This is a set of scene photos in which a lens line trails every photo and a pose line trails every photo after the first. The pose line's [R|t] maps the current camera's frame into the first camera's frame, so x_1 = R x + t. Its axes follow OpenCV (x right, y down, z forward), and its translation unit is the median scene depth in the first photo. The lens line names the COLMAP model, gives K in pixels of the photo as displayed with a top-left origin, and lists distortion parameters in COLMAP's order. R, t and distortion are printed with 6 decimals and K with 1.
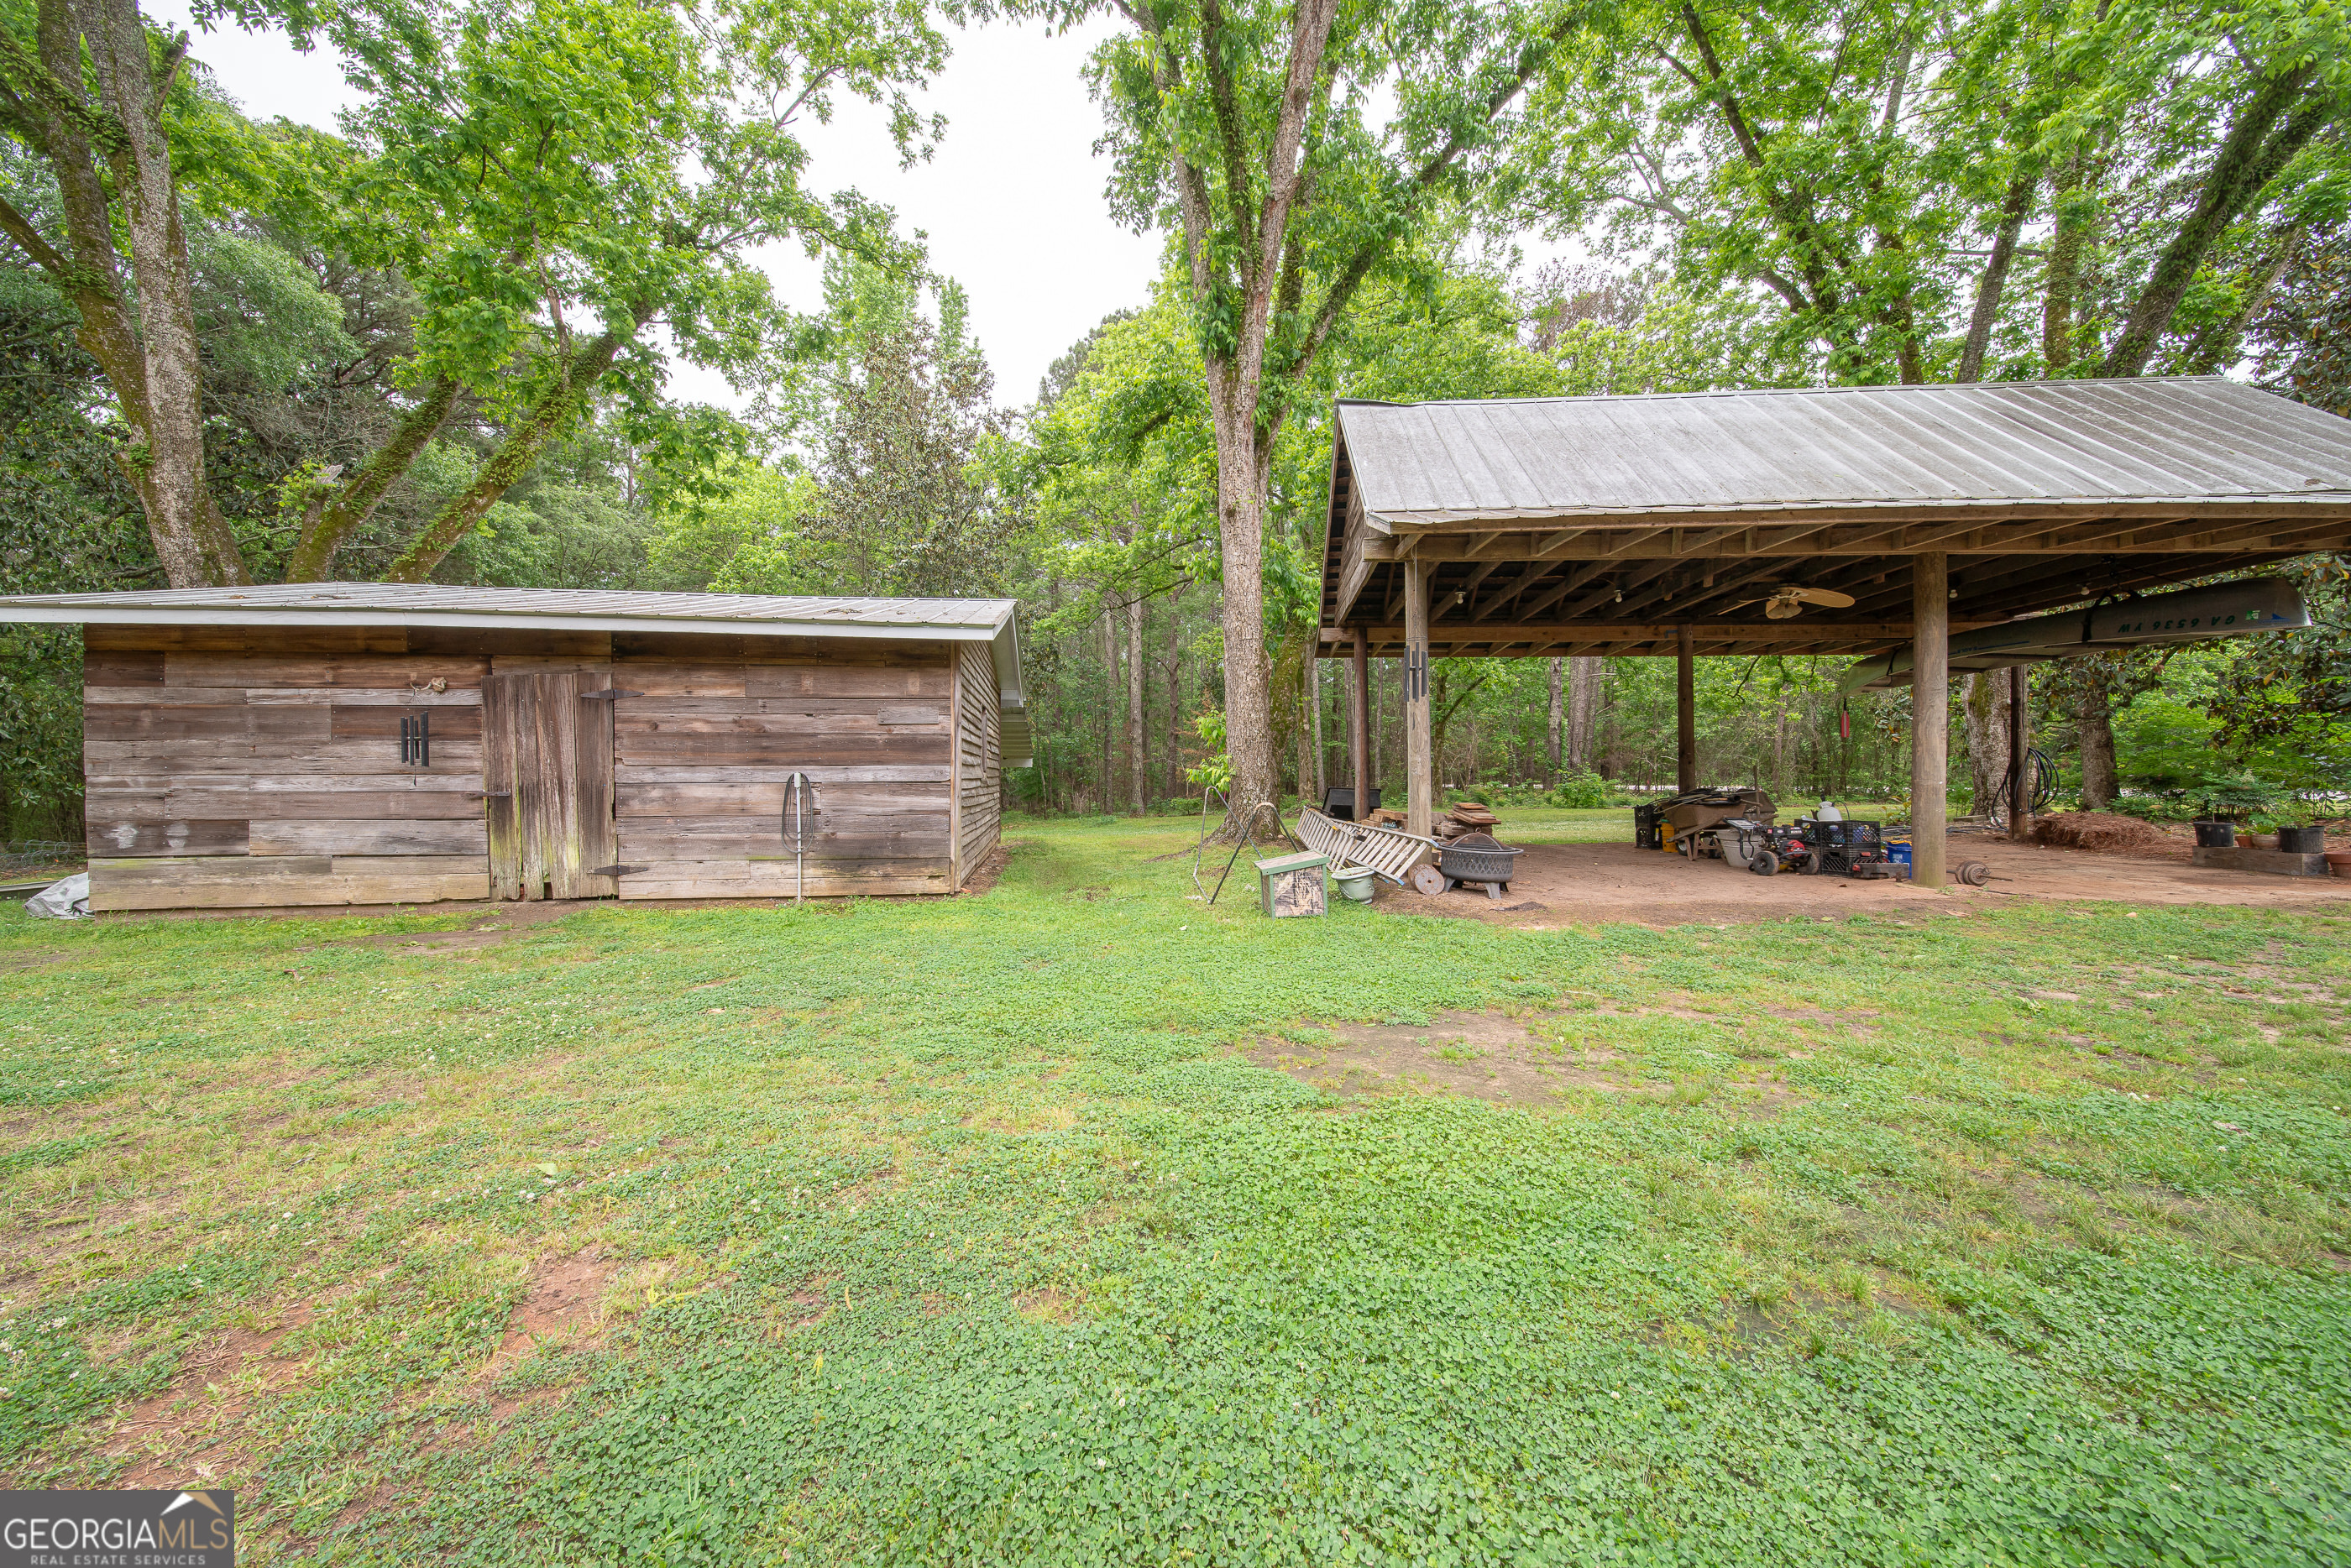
lens RADIAL K [[819.8, 0, 1188.8], [0, 819.8, 783.7], [0, 0, 1]] dist [0.000410, -0.001328]
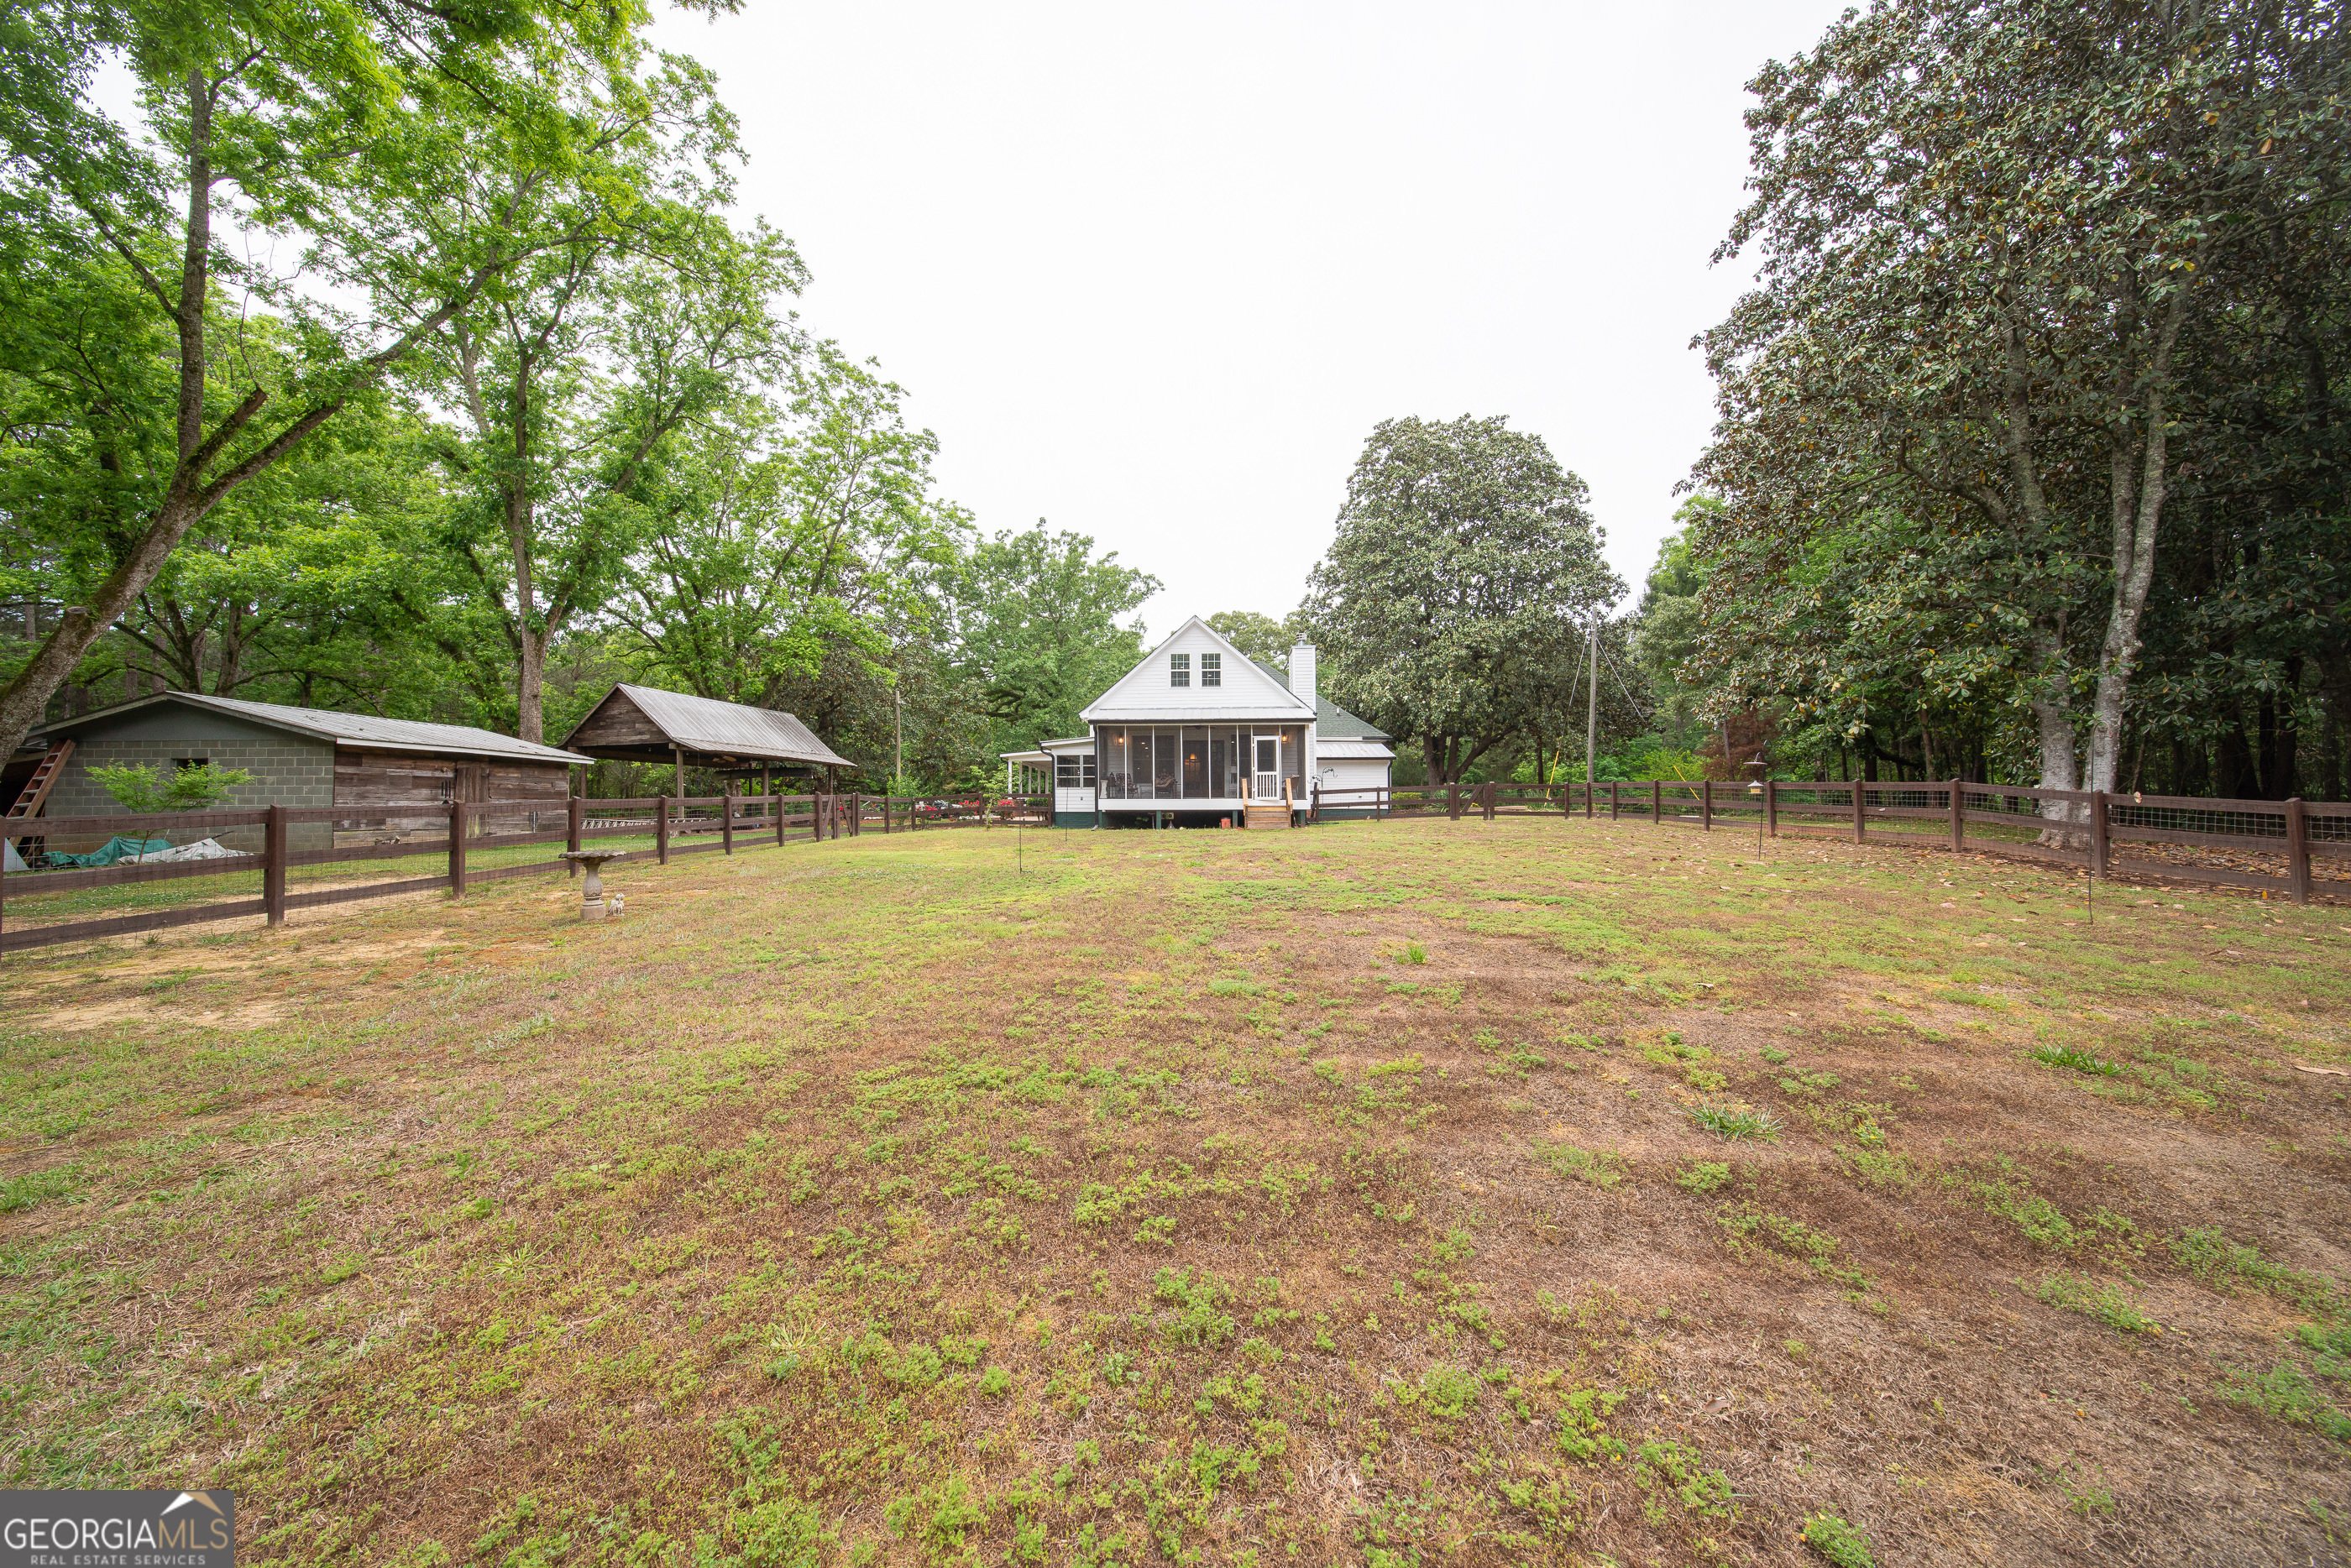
lens RADIAL K [[819.8, 0, 1178.1], [0, 819.8, 794.8], [0, 0, 1]] dist [0.000410, -0.001328]
pose [[0.129148, 0.017713, 0.991467, -3.272470], [0.016396, 0.999666, -0.019995, 0.064210], [-0.991490, 0.018839, 0.128815, -1.839848]]
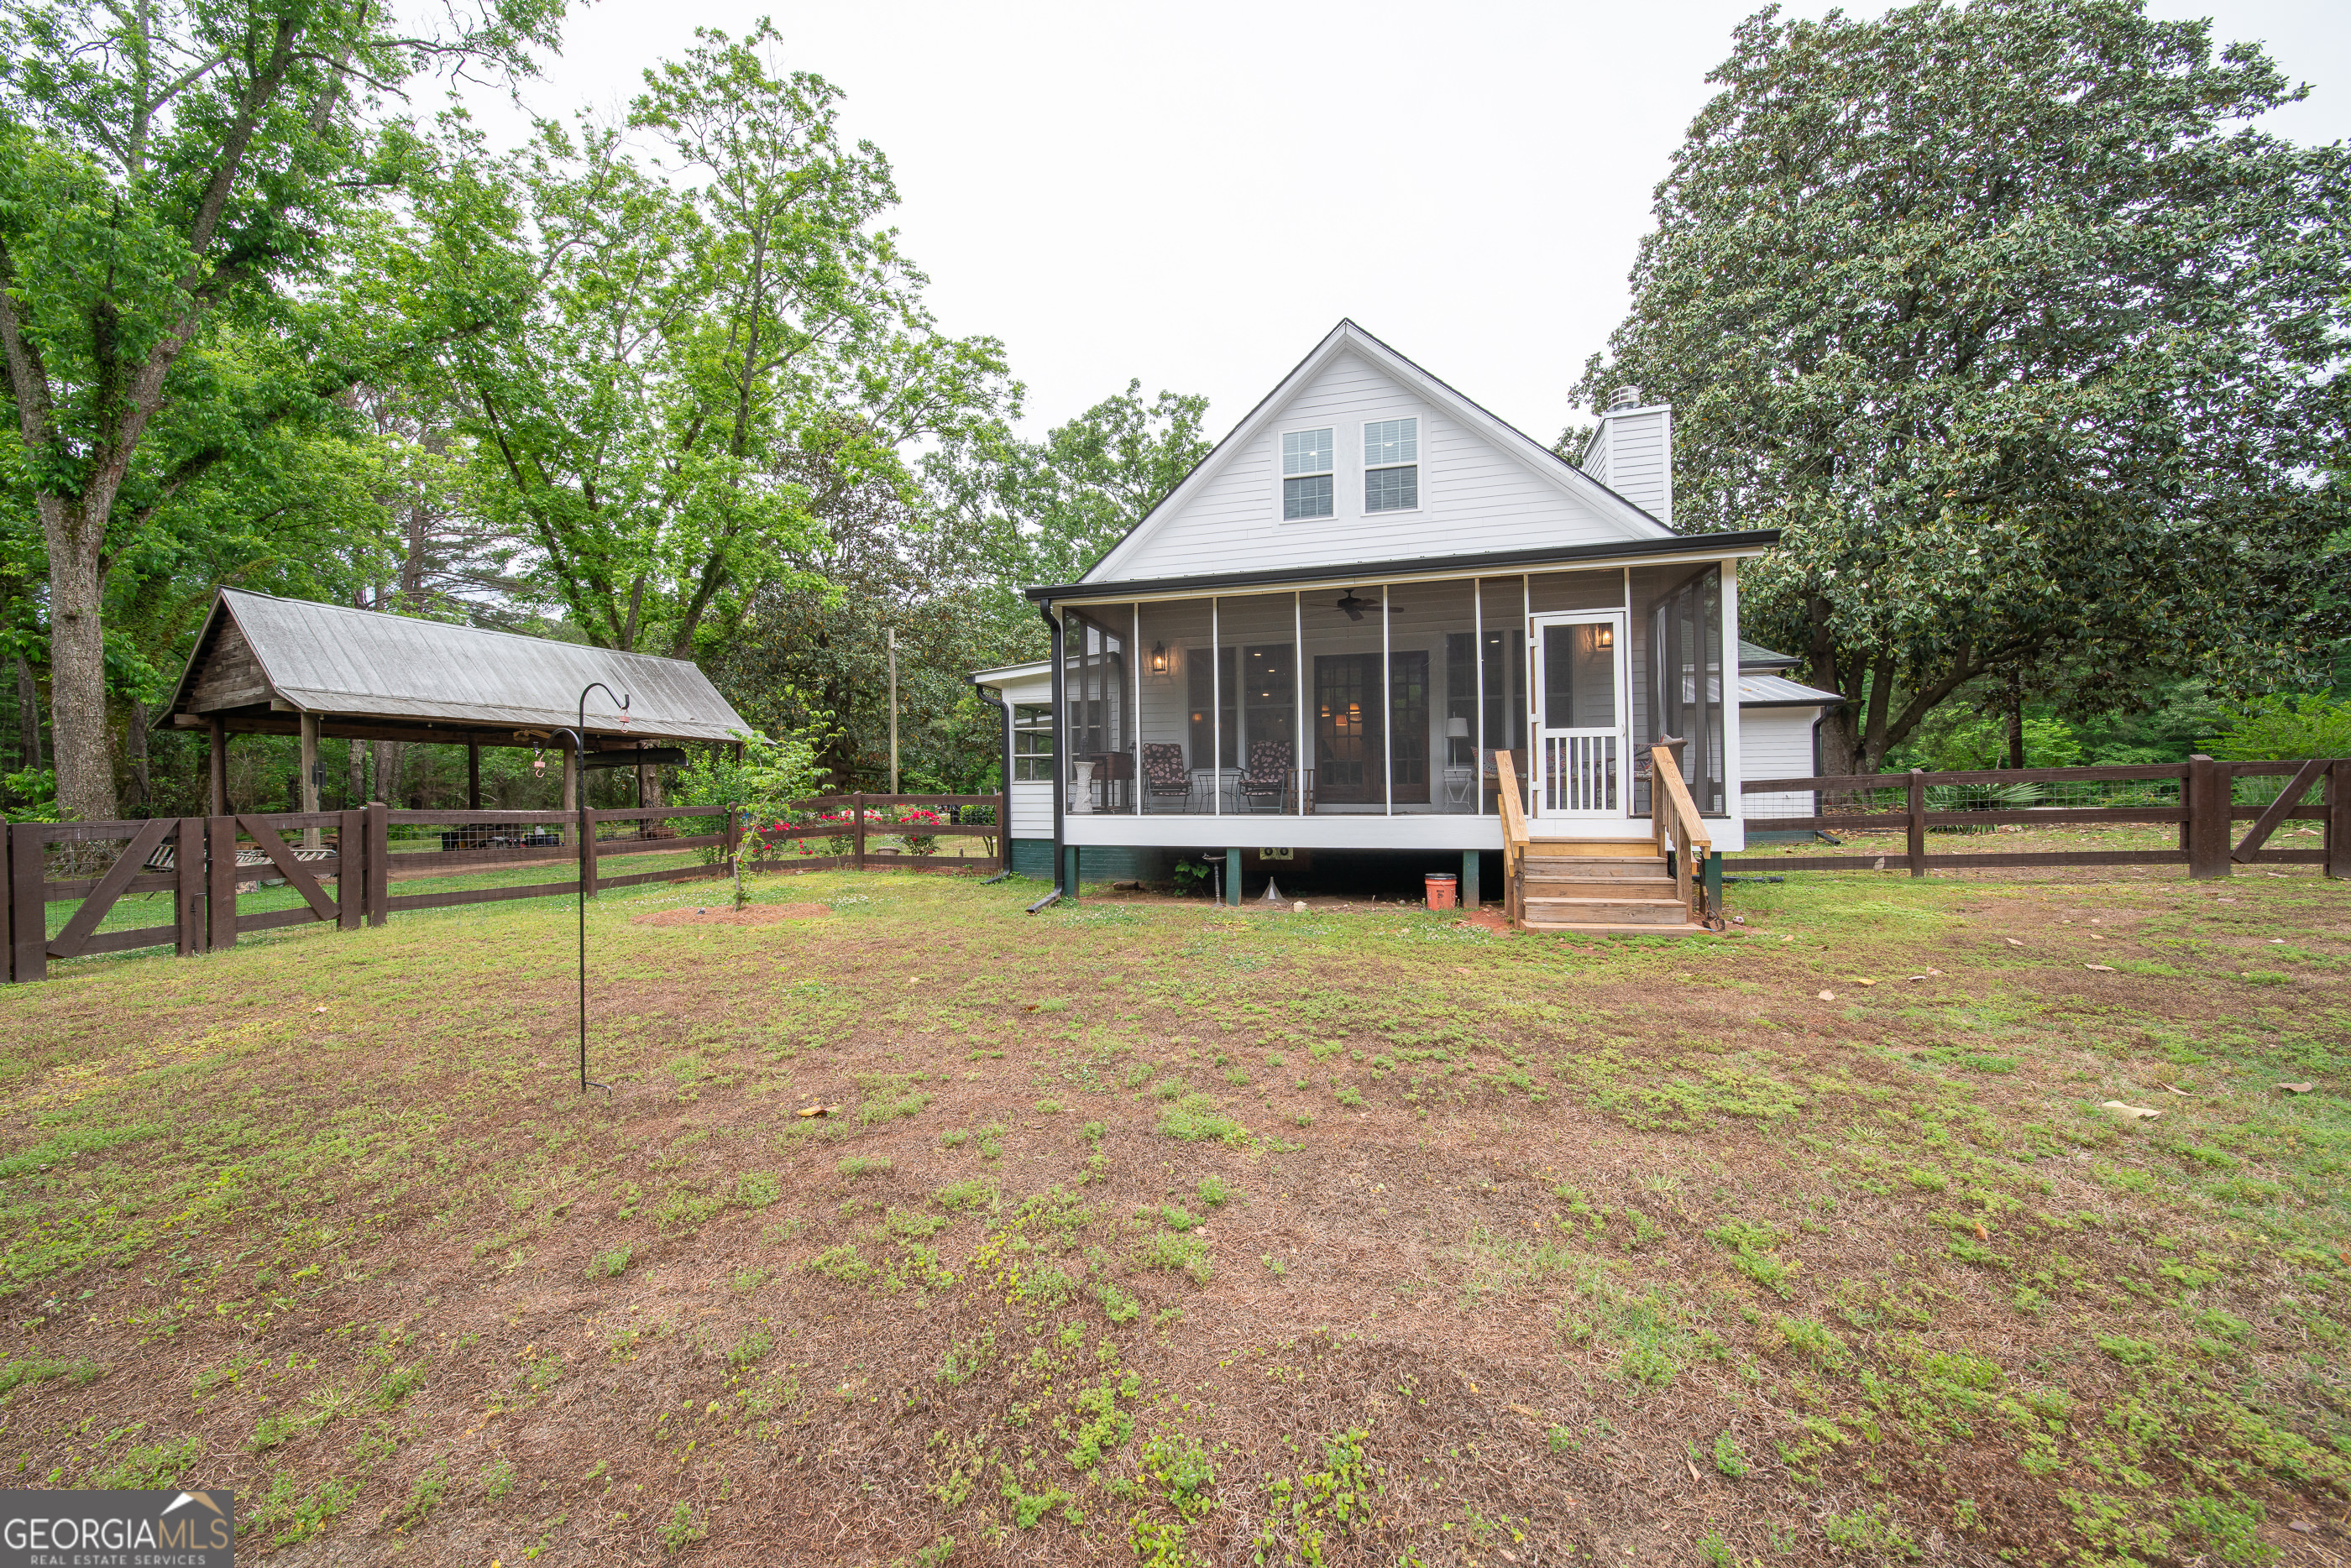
lens RADIAL K [[819.8, 0, 1173.6], [0, 819.8, 785.0], [0, 0, 1]] dist [0.000410, -0.001328]
pose [[0.345111, 0.008167, 0.938526, -0.852212], [0.020529, 0.999657, -0.016248, -0.018730], [-0.938337, 0.024874, 0.344825, -1.626763]]
